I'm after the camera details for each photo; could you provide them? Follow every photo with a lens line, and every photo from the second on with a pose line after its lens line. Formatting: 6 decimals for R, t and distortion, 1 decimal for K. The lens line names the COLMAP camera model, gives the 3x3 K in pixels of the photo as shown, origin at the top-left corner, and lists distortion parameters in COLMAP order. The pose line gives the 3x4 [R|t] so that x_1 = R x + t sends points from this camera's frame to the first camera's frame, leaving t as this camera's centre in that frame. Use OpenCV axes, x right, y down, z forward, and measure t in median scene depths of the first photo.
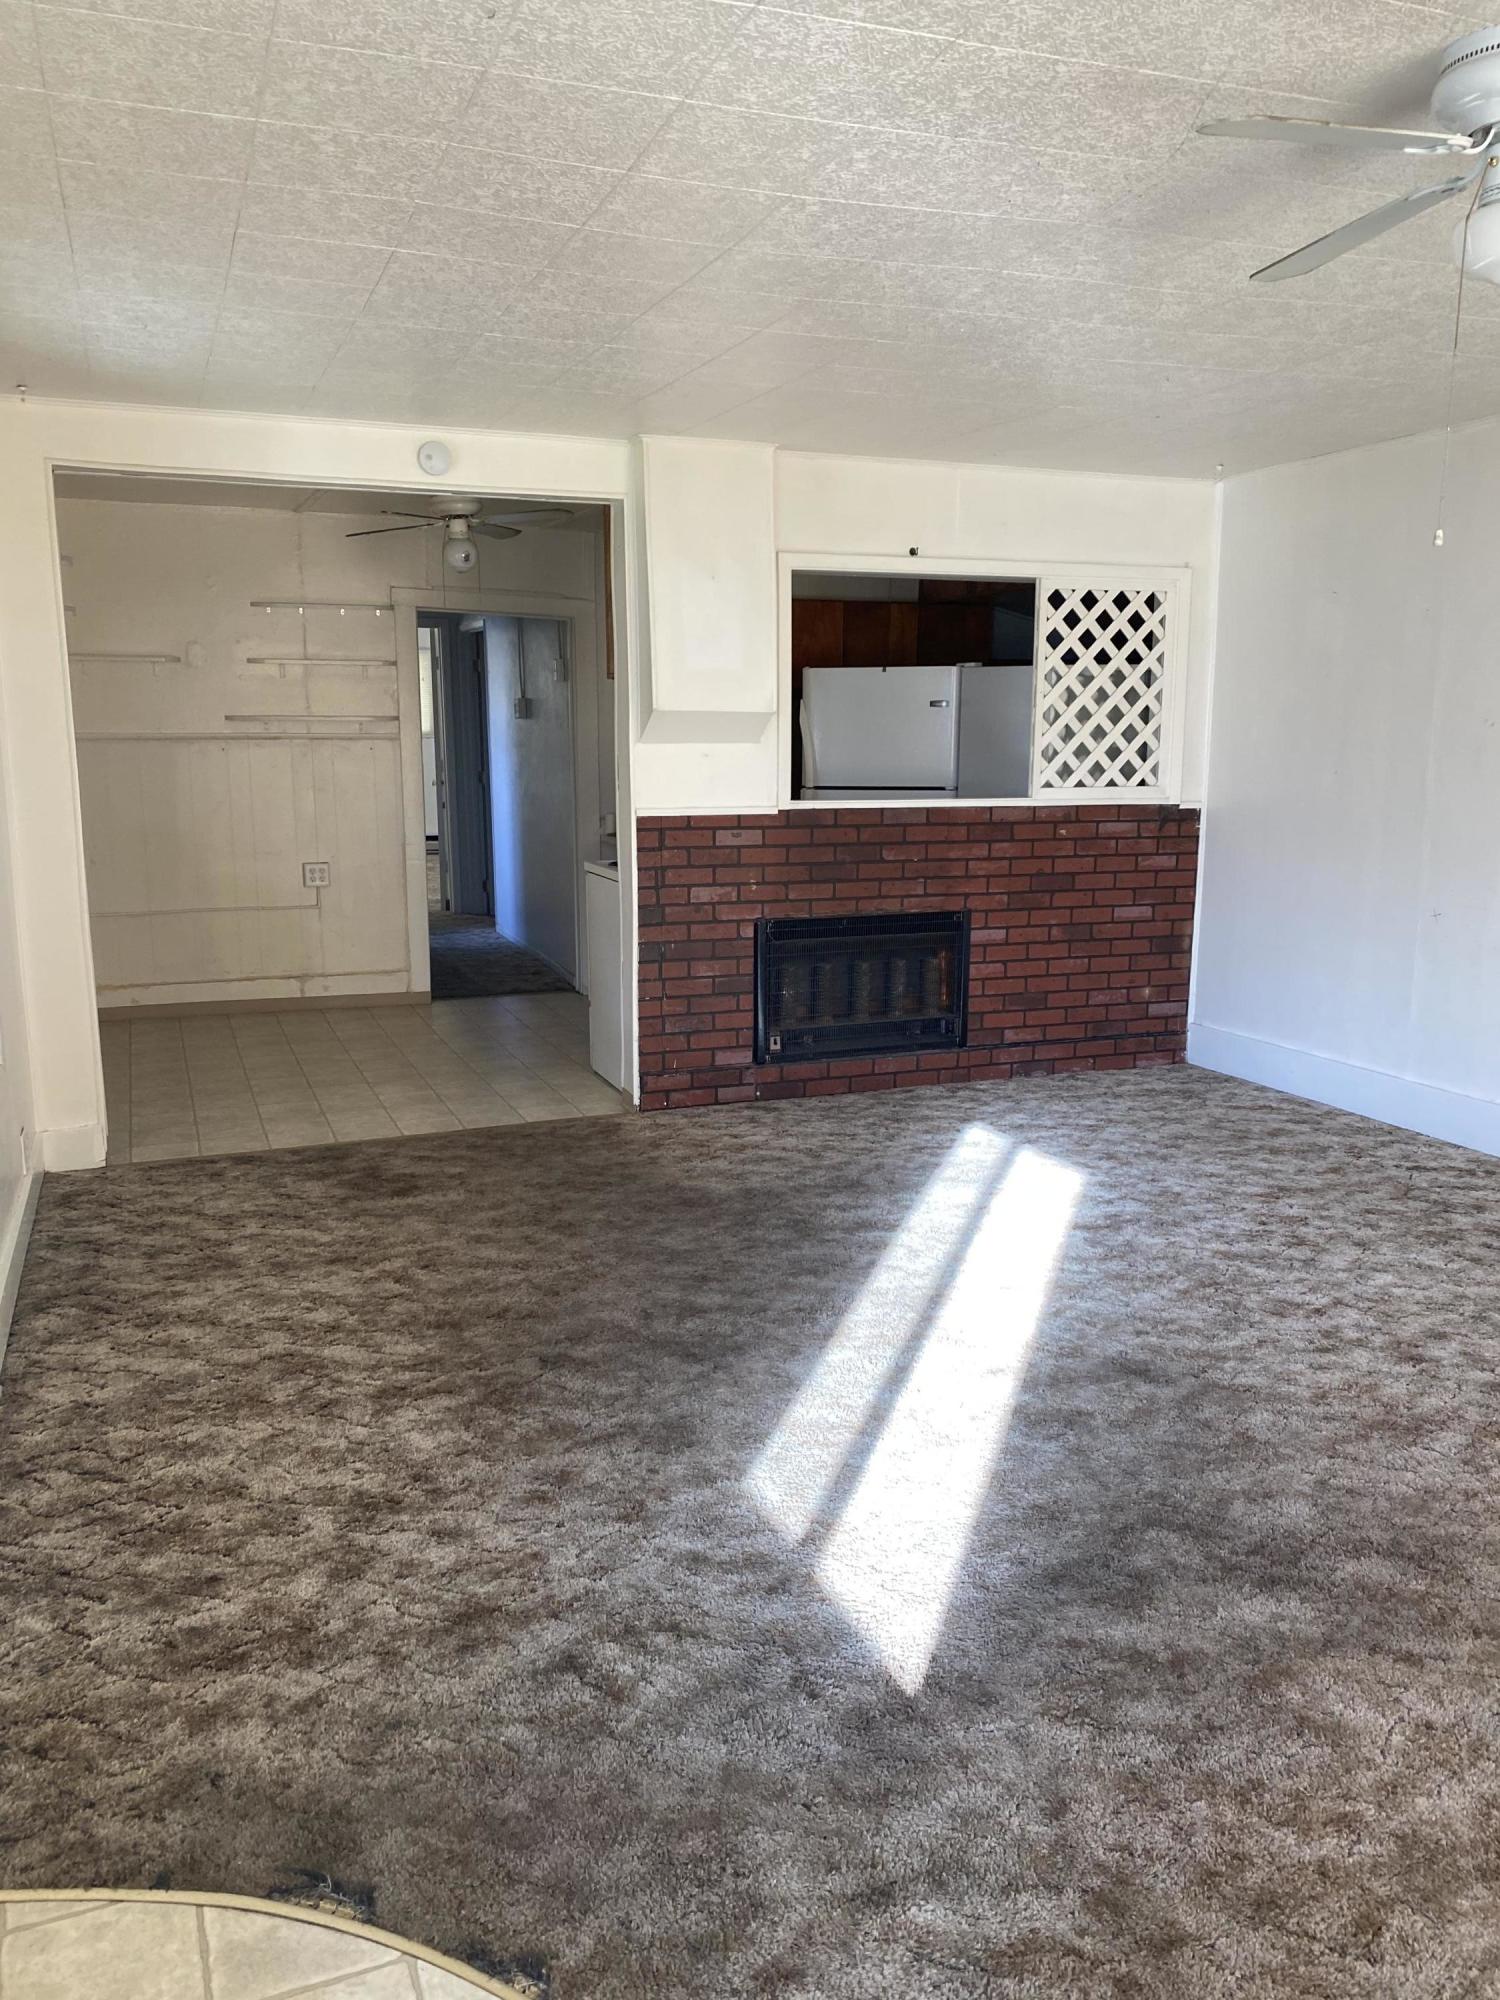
lens RADIAL K [[1522.5, 0, 749.2], [0, 1522.5, 1001.0], [0, 0, 1]] dist [0.005499, -0.000557]
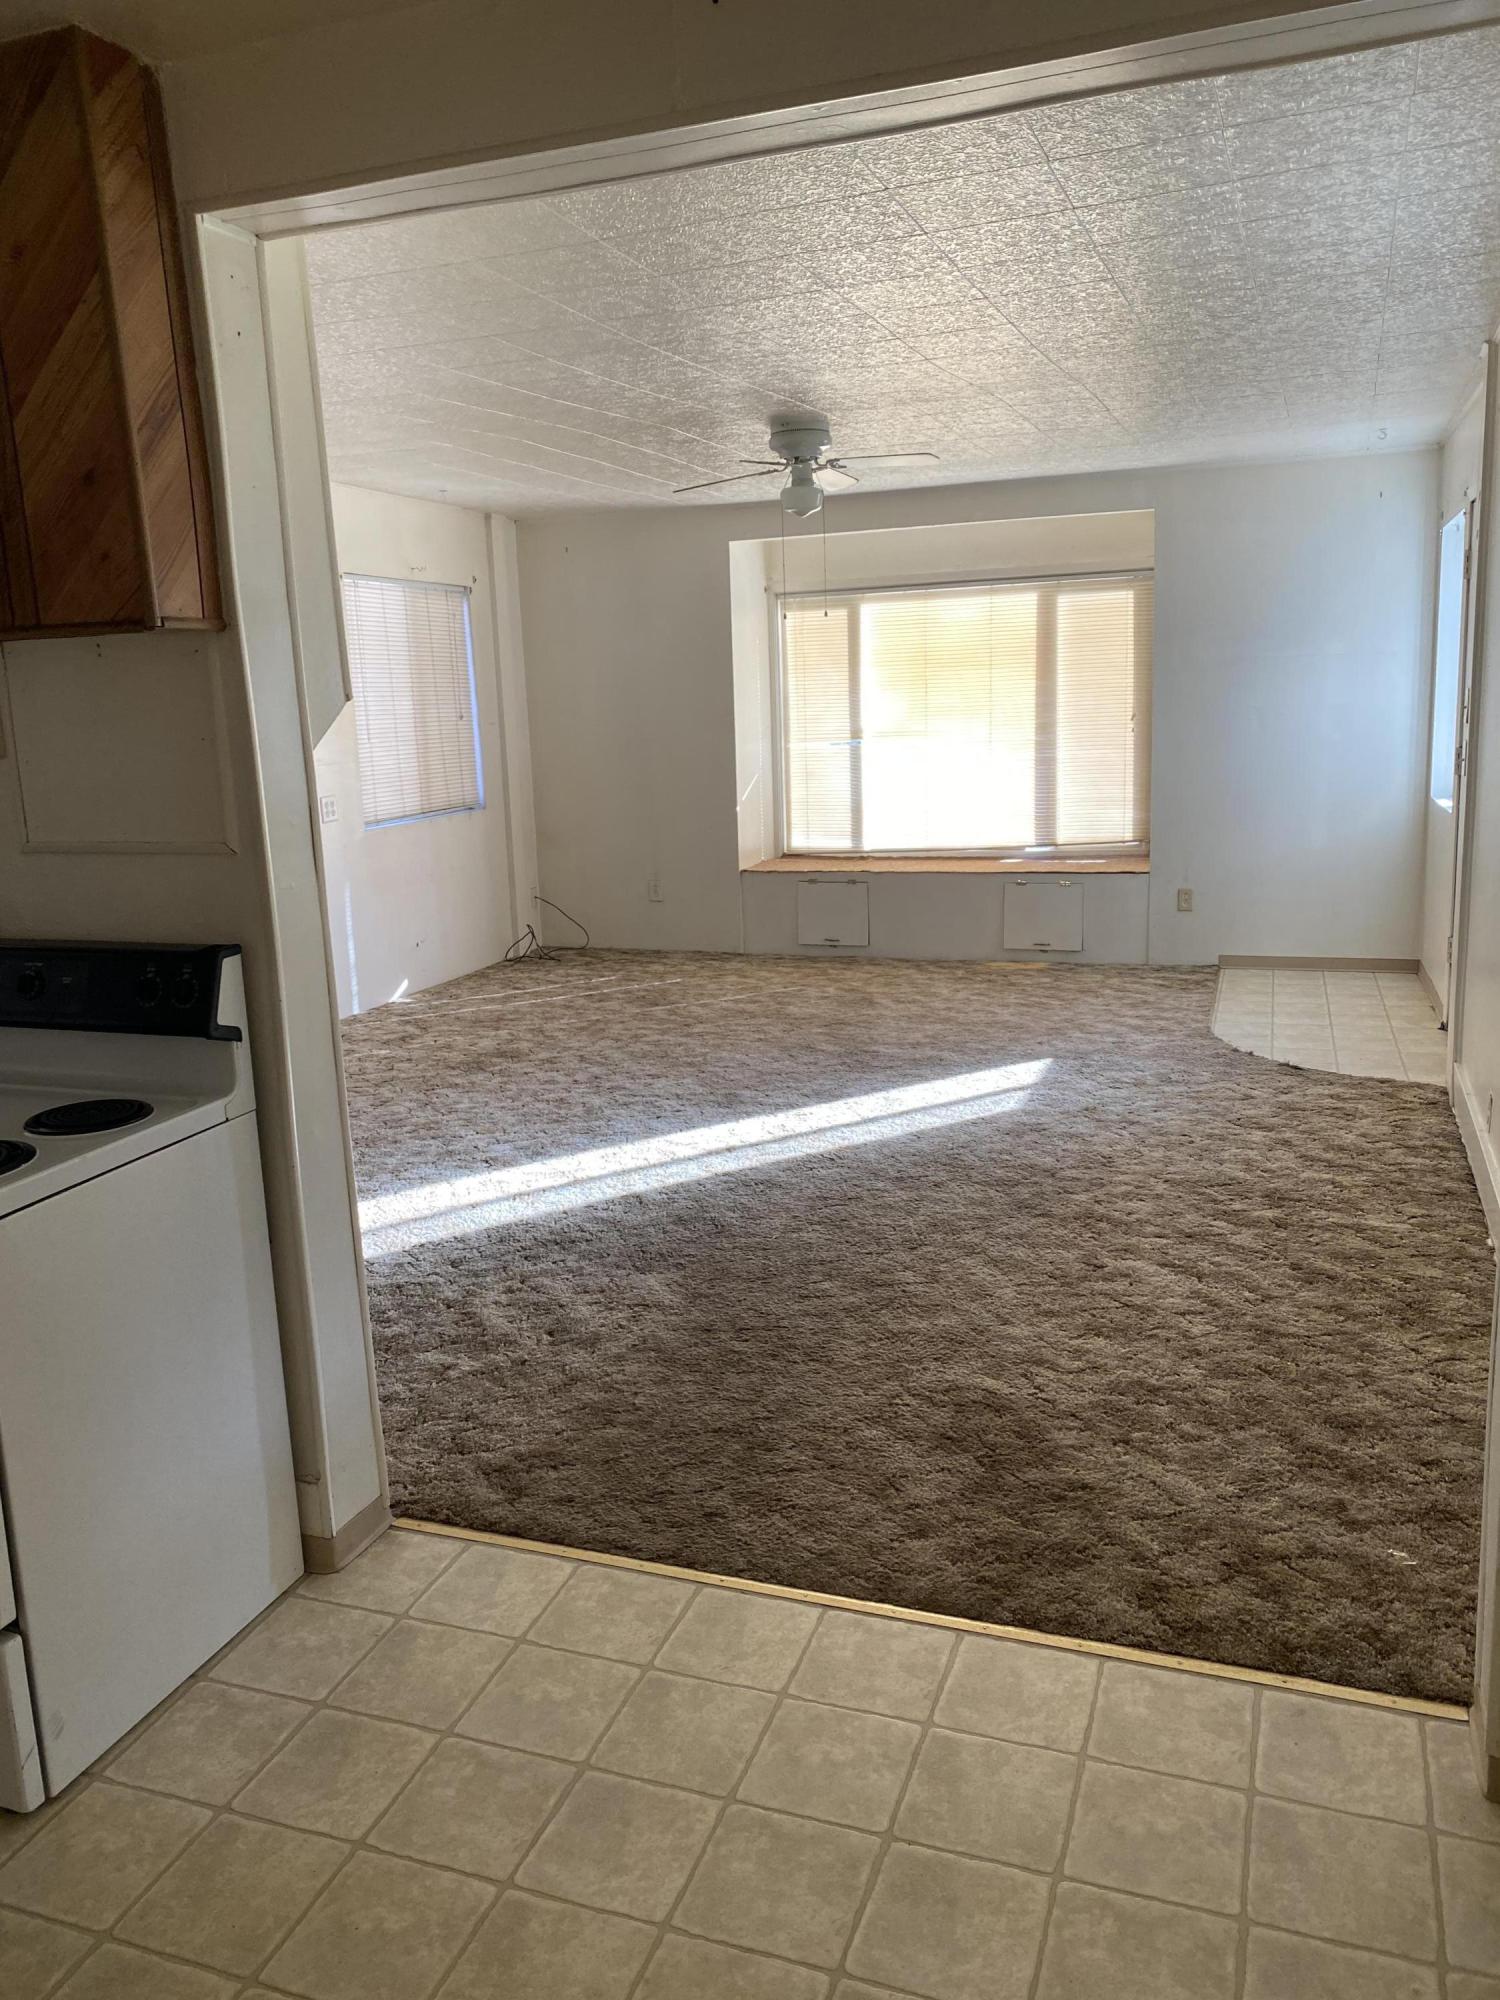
lens RADIAL K [[1522.5, 0, 748.9], [0, 1522.5, 998.7], [0, 0, 1]] dist [0.005499, -0.000557]
pose [[-0.744770, -0.103791, 0.659200, -0.706109], [0.172211, 0.924478, 0.340124, -0.347337], [-0.644718, 0.366835, -0.670649, 1.792367]]
